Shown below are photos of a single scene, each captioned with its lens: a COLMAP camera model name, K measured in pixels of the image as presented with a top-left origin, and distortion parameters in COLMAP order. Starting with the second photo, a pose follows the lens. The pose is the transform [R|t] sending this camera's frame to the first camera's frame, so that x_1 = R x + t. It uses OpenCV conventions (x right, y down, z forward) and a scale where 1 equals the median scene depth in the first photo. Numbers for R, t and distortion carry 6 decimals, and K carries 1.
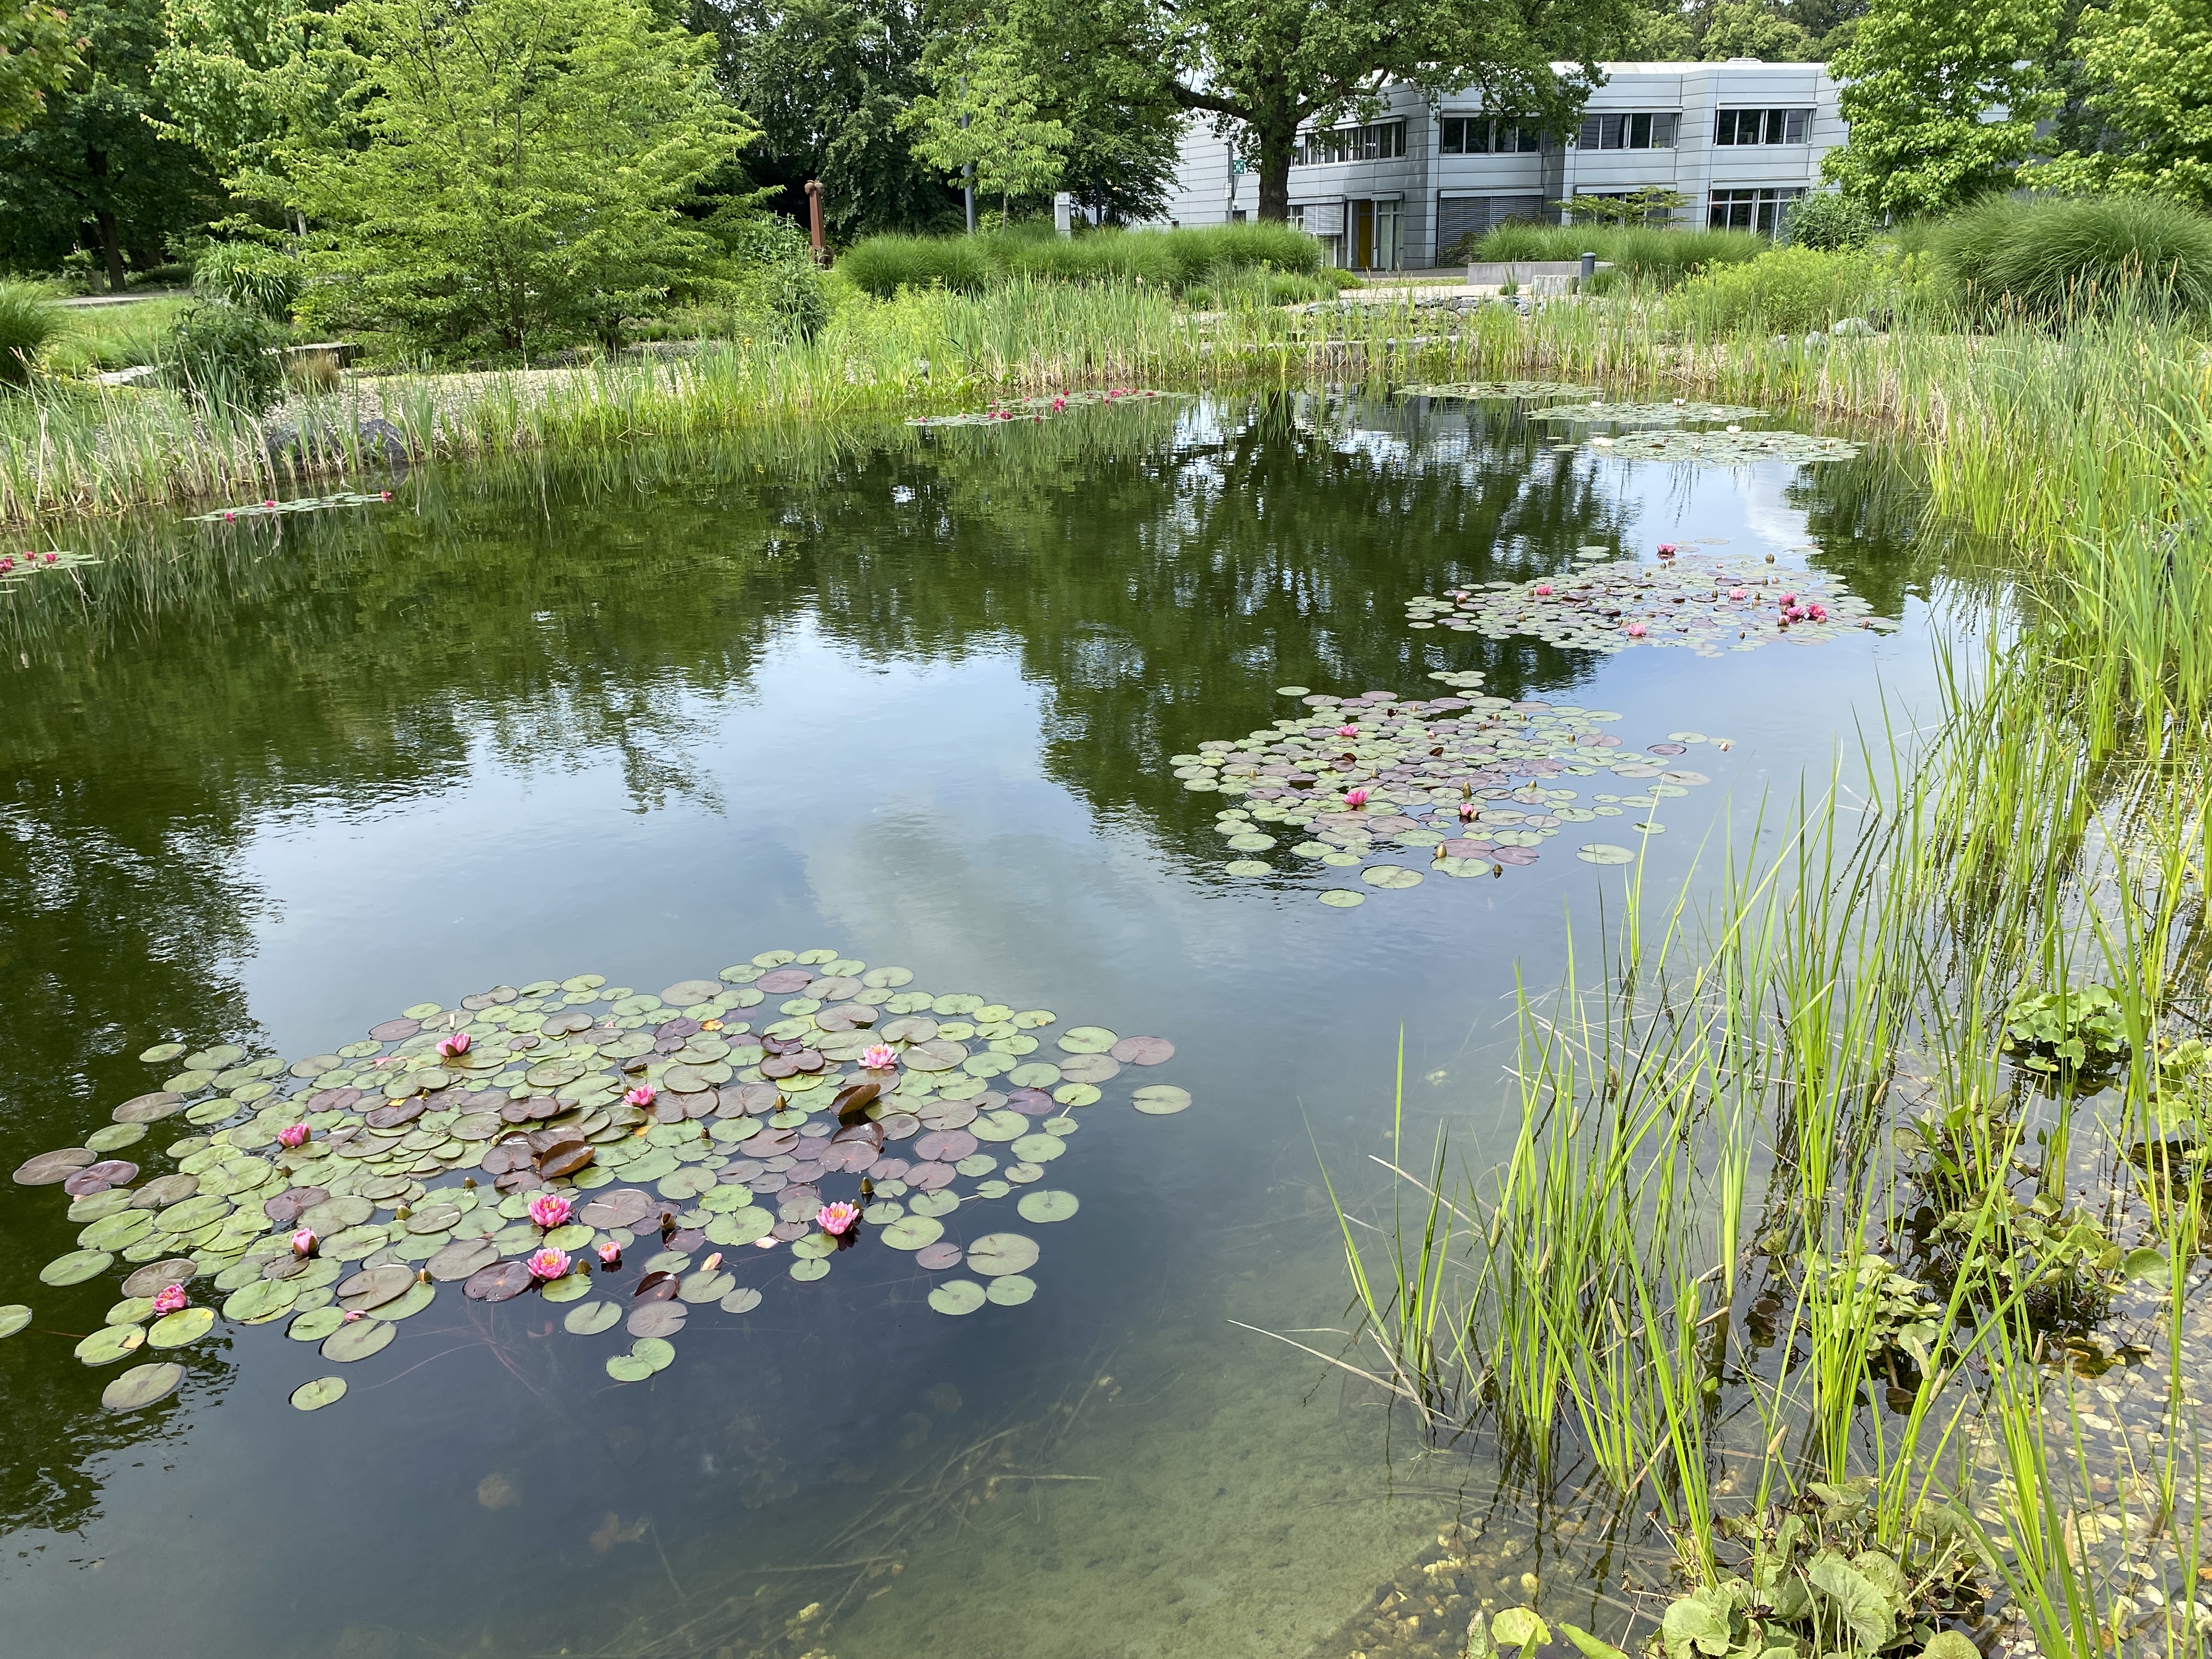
lens RADIAL K [[1694.2, 0, 1106.0], [0, 1694.2, 829.5], [0, 0, 1]] dist [0.033602, -0.017965]
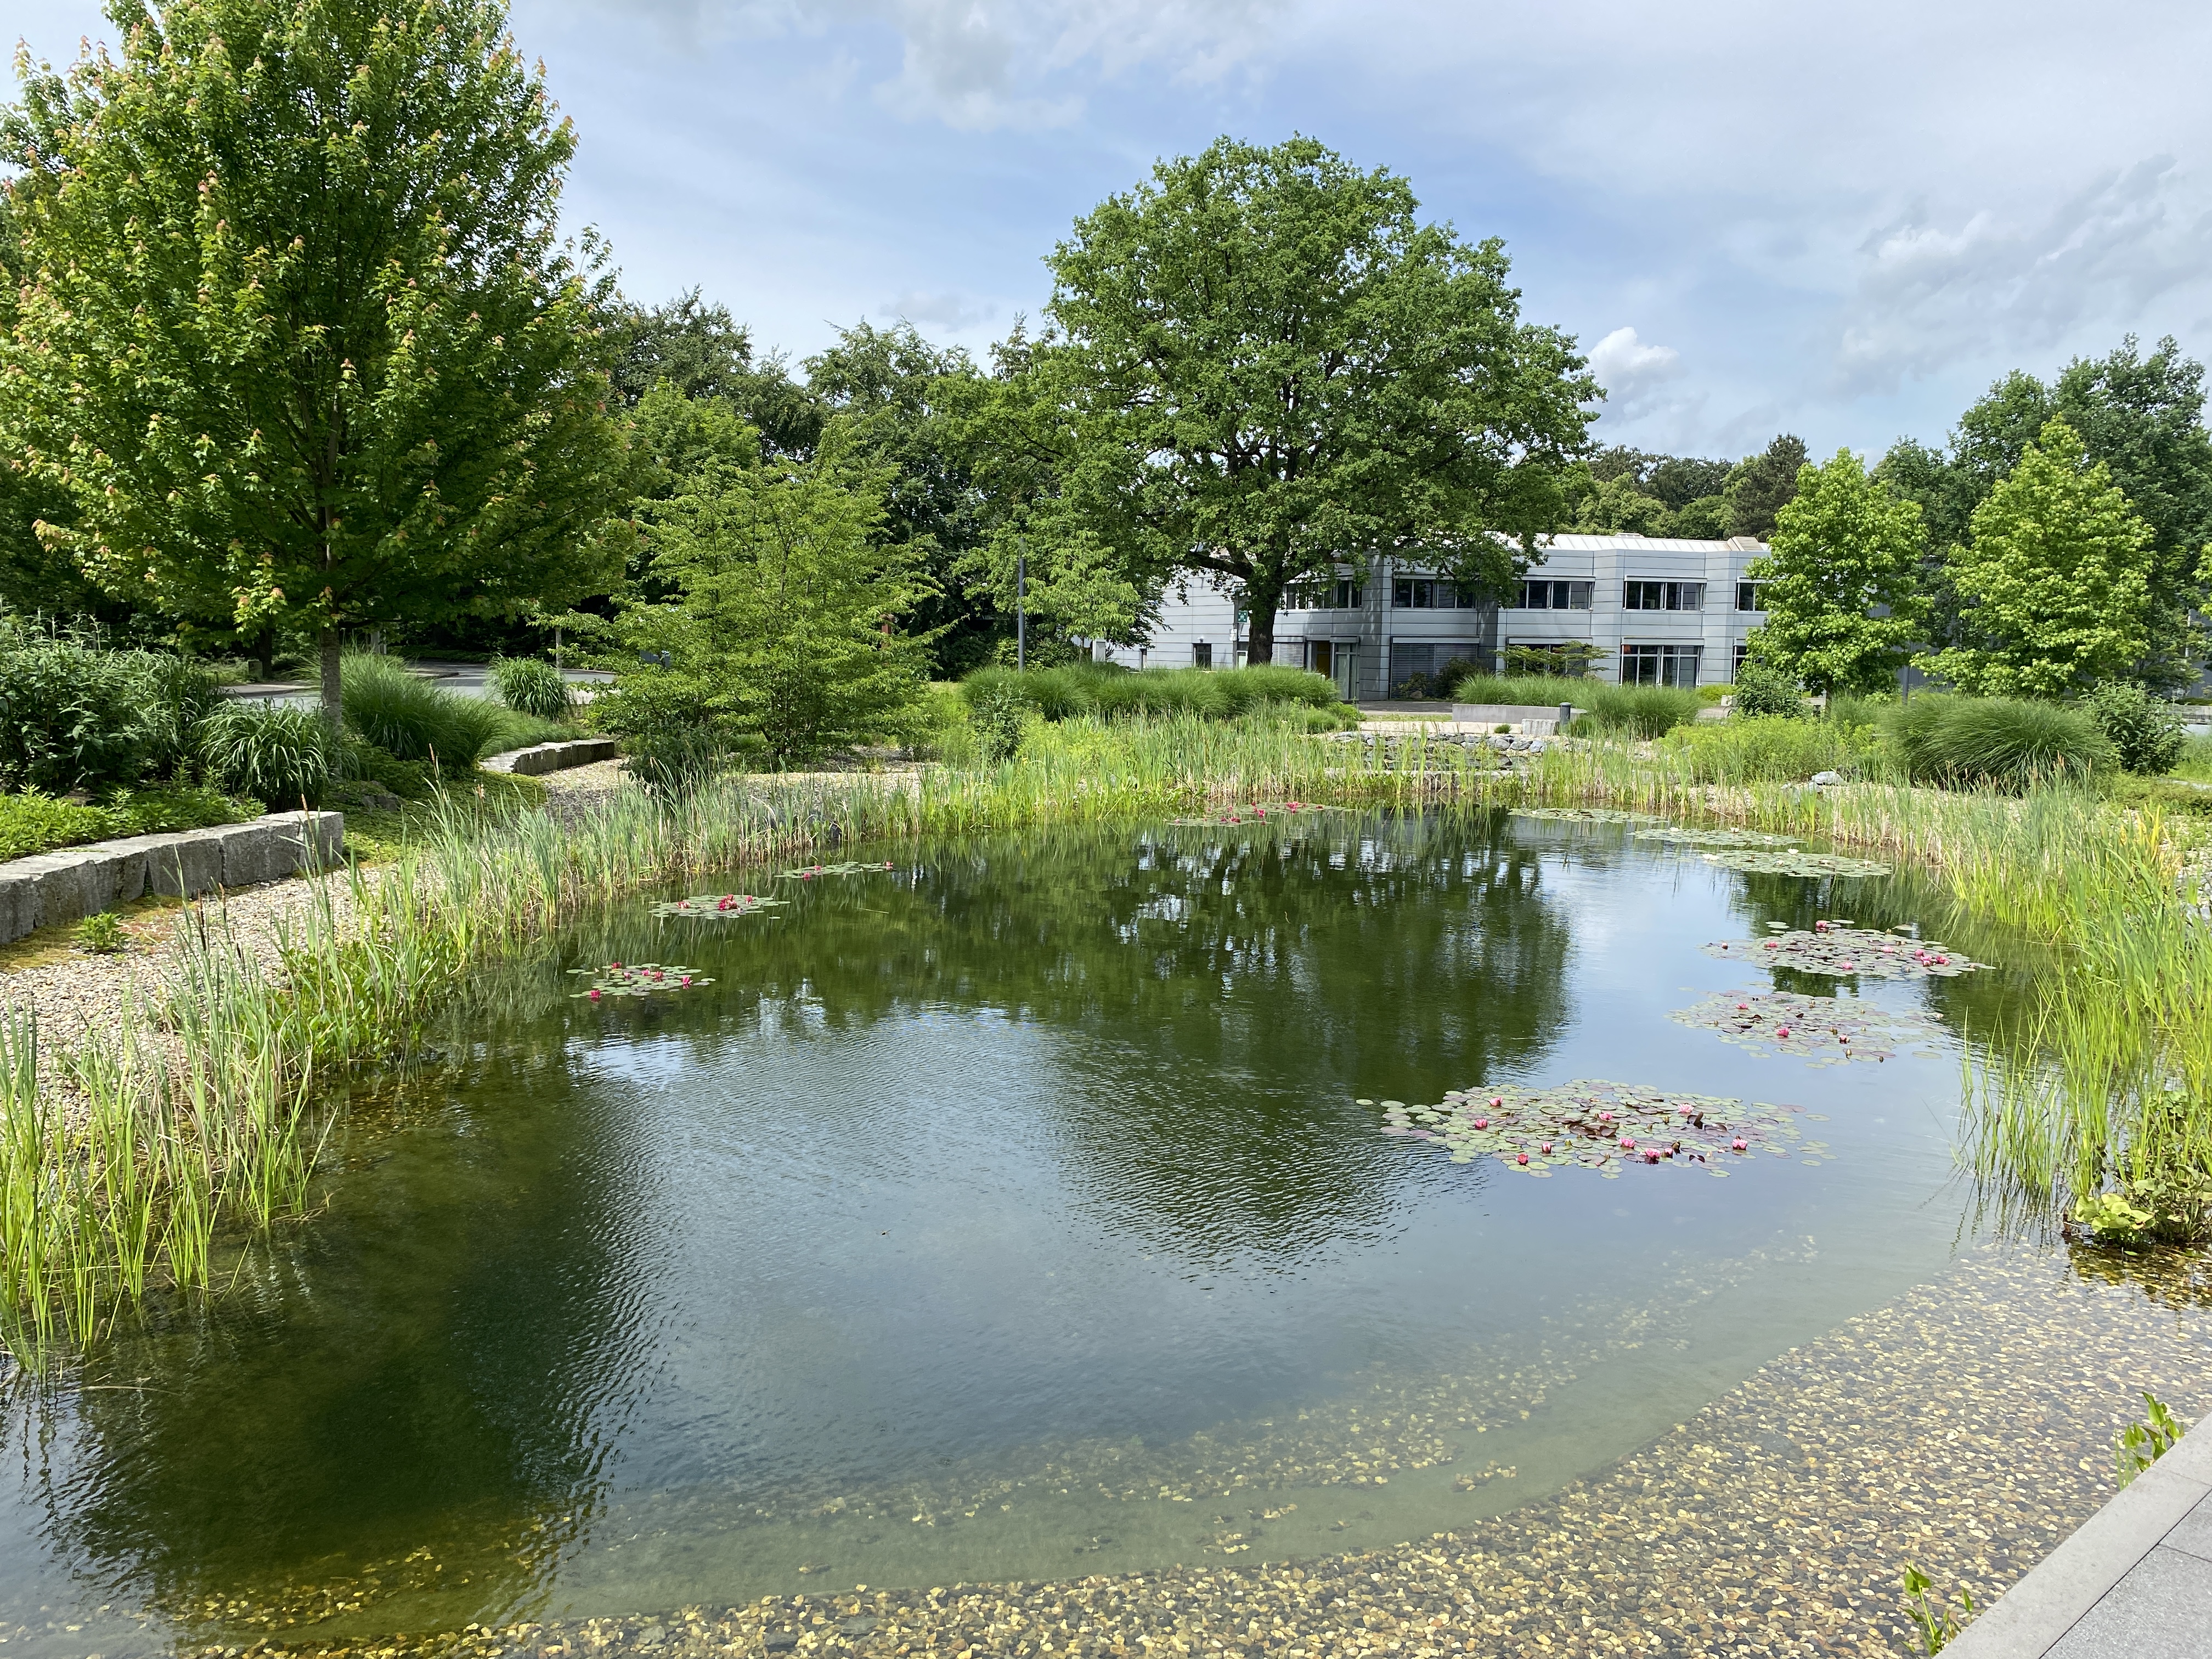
lens RADIAL K [[1655.6, 0, 1106.0], [0, 1655.6, 829.5], [0, 0, 1]] dist [0.080697, -0.134491]
pose [[0.998393, 0.033578, 0.045656, -0.090931], [-0.022329, 0.973485, -0.227657, 0.027751], [-0.052090, 0.226272, 0.972670, -0.117138]]
